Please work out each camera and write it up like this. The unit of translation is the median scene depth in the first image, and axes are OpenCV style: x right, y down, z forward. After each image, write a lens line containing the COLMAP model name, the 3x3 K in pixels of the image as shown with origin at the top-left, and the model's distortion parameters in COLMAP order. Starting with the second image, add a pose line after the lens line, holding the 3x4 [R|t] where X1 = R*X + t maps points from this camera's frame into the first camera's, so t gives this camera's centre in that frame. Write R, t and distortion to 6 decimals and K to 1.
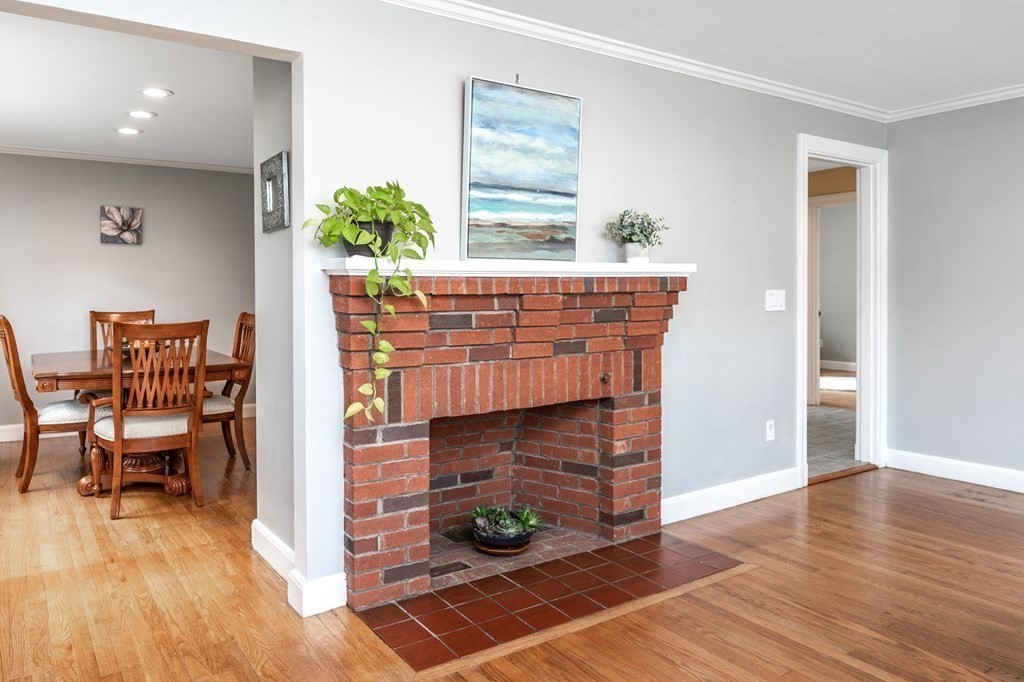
lens RADIAL K [[702.2, 0, 478.3], [0, 702.2, 297.5], [0, 0, 1]] dist [0.018622, 0.001624]
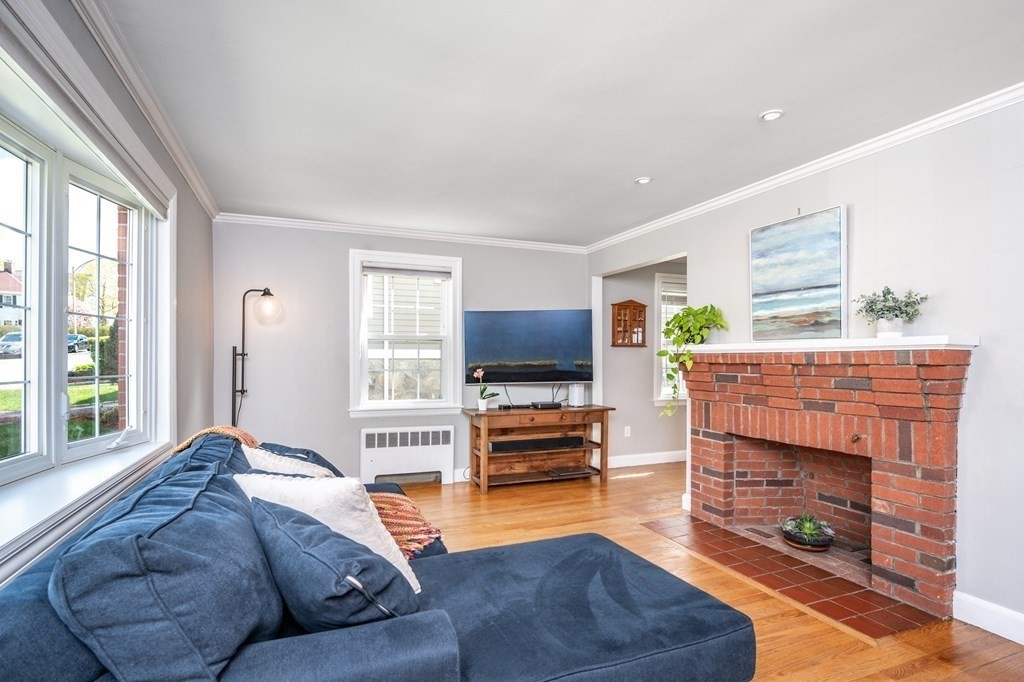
lens RADIAL K [[514.6, 0, 509.0], [0, 514.6, 349.1], [0, 0, 1]] dist [-0.005360, -0.000523]
pose [[-0.177942, -0.007504, -0.984012, 1.169559], [-0.006913, 0.999956, -0.006375, -0.023631], [0.984017, 0.005668, -0.177986, 0.612917]]
